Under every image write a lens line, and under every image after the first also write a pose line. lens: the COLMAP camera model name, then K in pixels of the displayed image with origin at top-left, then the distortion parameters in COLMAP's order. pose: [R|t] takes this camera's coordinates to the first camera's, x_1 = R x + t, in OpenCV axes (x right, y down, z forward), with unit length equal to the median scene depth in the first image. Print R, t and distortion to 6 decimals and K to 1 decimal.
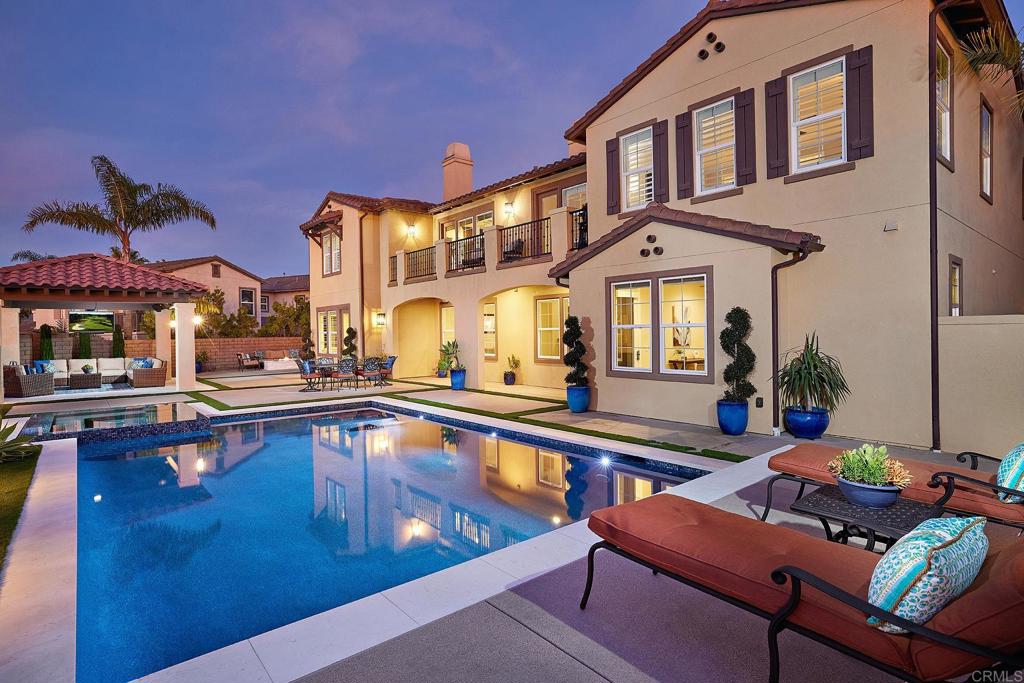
lens RADIAL K [[517.9, 0, 512.0], [0, 517.9, 341.5], [0, 0, 1]] dist [-0.005267, -0.000221]
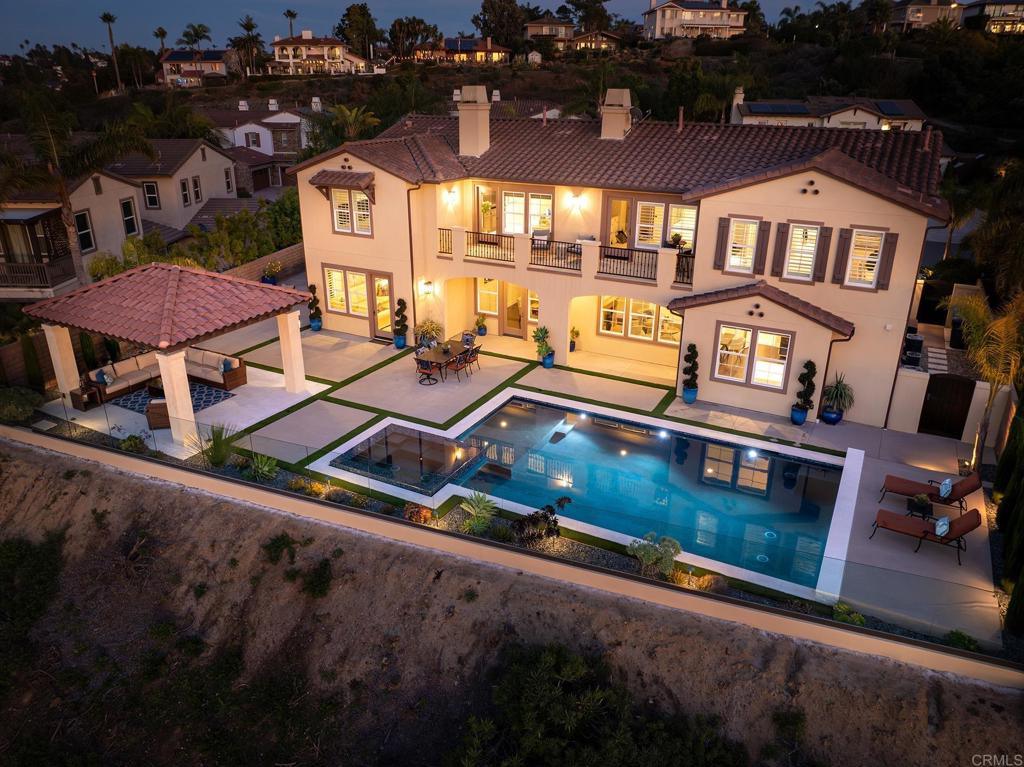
lens RADIAL K [[716.3, 0, 512.0], [0, 716.3, 383.5], [0, 0, 1]] dist [-0.004874, -0.000801]
pose [[0.925972, -0.126525, 0.355763, -1.260784], [-0.013948, 0.930084, 0.367081, -0.784621], [-0.377334, -0.344869, 0.859467, -0.703295]]
